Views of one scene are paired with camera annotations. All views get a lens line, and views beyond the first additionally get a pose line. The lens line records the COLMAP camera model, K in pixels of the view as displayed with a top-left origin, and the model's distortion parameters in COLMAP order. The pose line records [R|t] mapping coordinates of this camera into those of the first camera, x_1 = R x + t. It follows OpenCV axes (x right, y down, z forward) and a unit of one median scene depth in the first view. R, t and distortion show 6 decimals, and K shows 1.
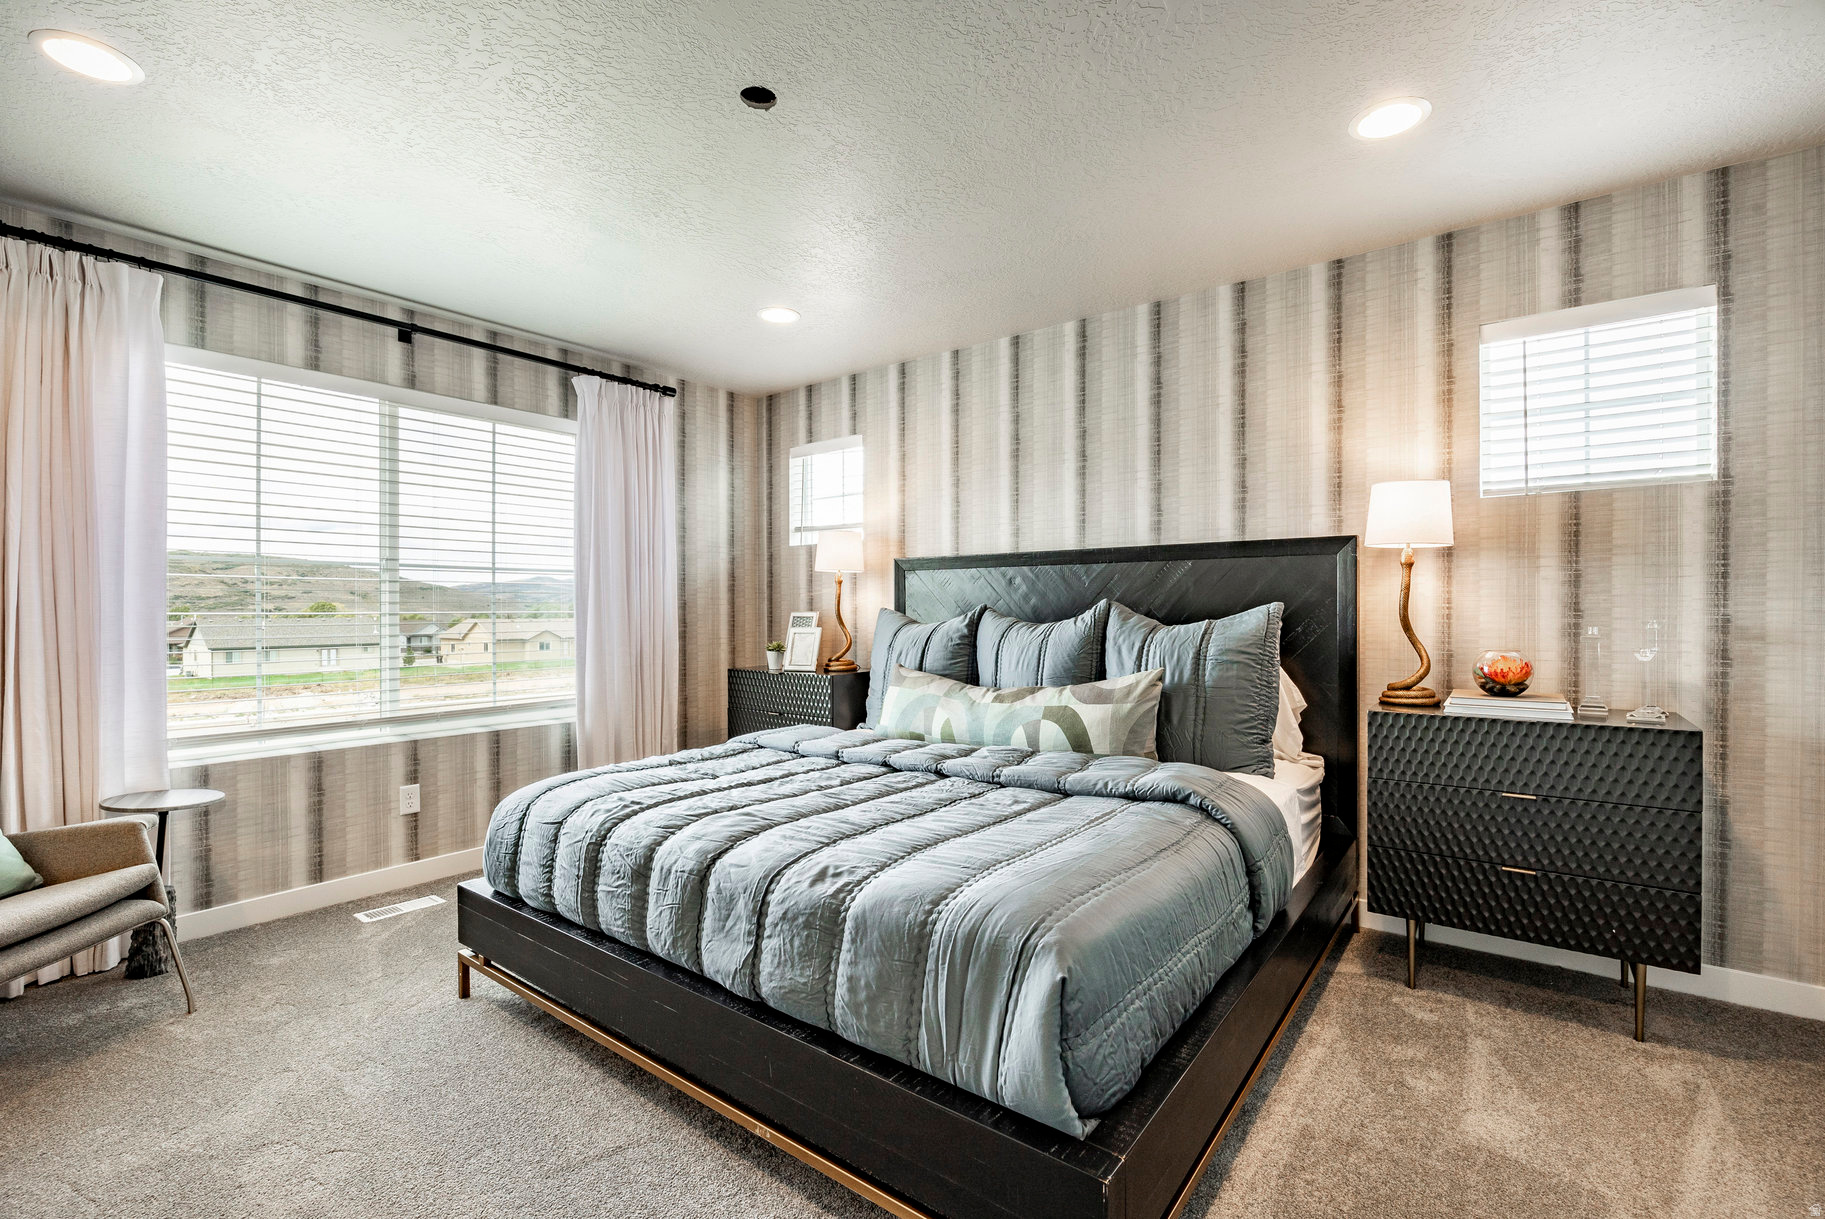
lens RADIAL K [[830.3, 0, 912.5], [0, 830.3, 609.5], [0, 0, 1]] dist [-0.001479, -0.000553]
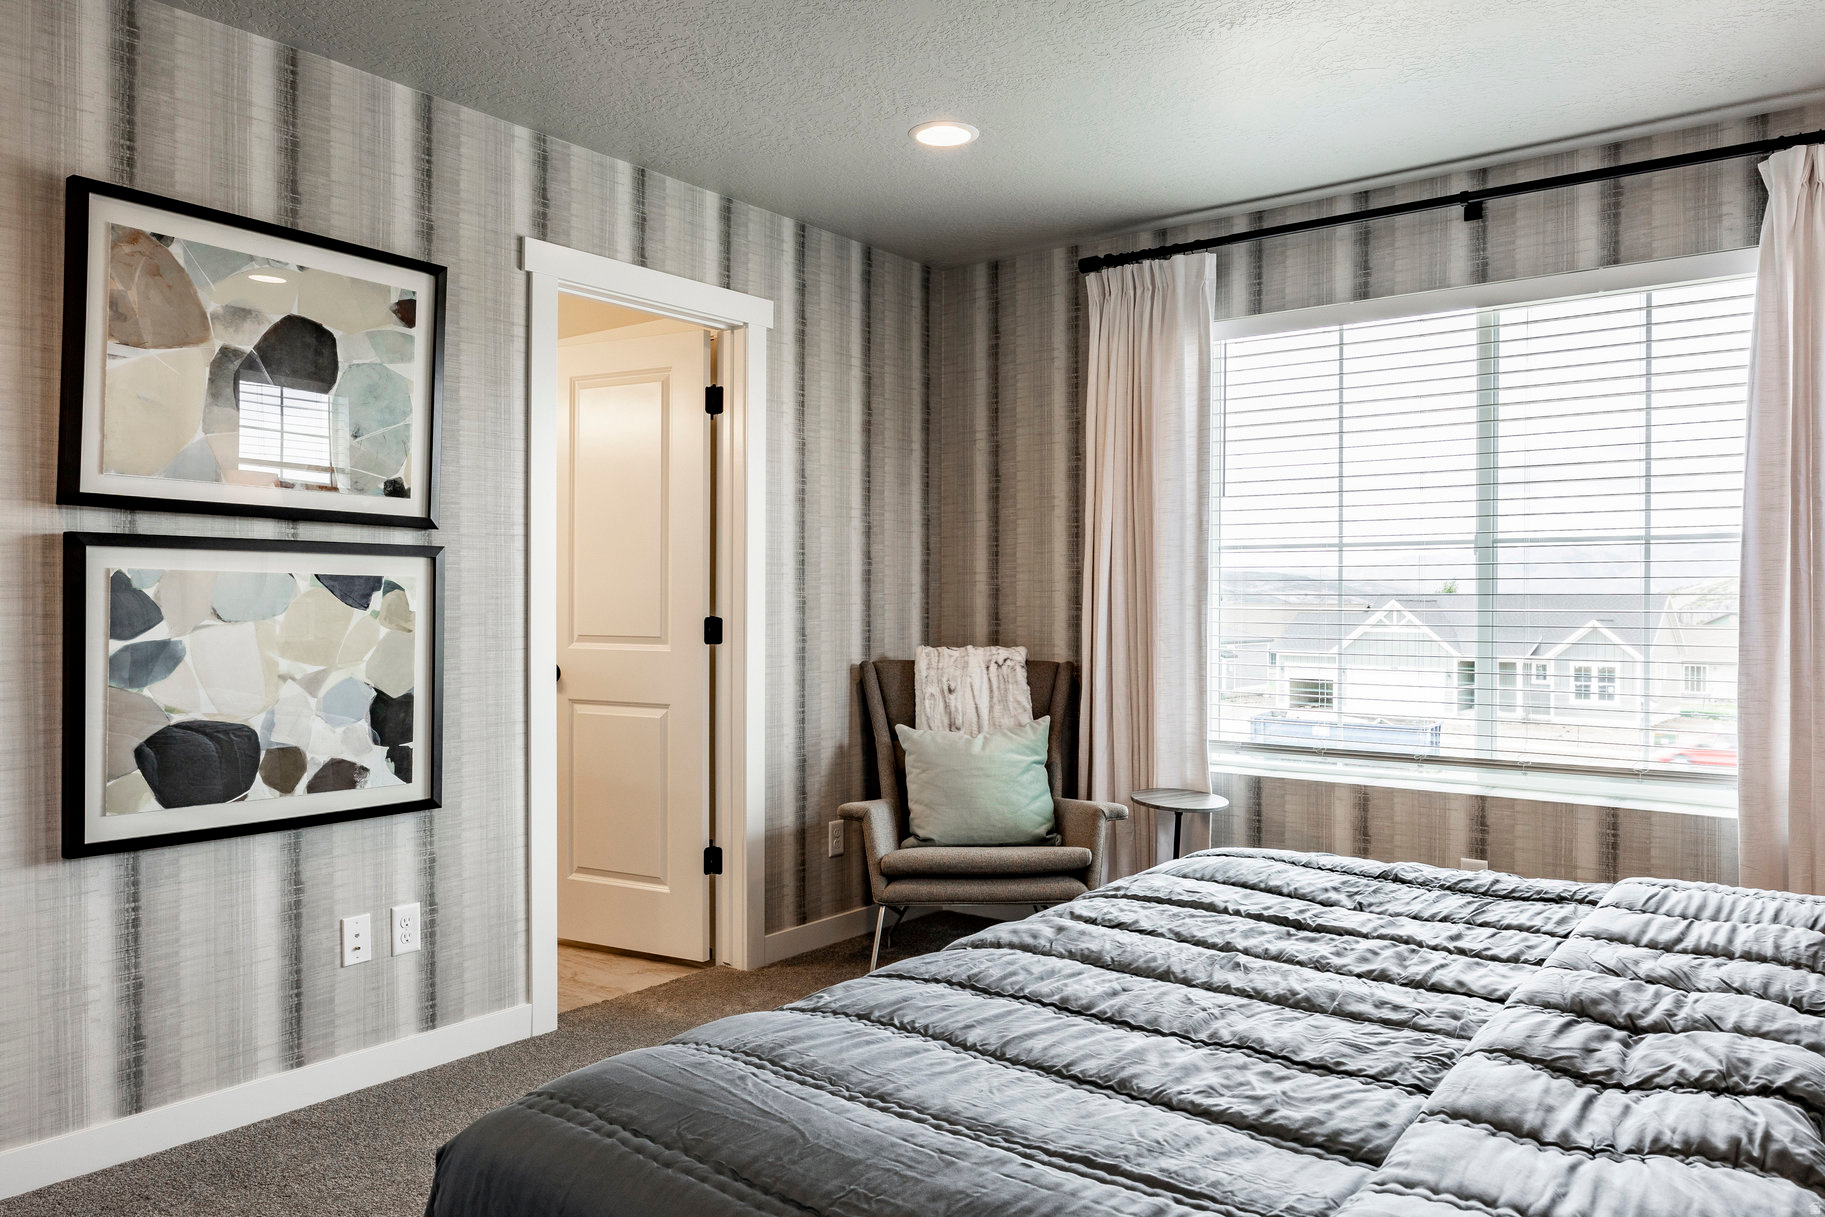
lens RADIAL K [[1288.6, 0, 912.5], [0, 1288.6, 608.5], [0, 0, 1]] dist [0.000425, 0.003466]
pose [[0.004612, 0.006638, -0.999967, 0.505063], [-0.007300, 0.999952, 0.006604, -0.000750], [0.999963, 0.007269, 0.004660, 0.573225]]
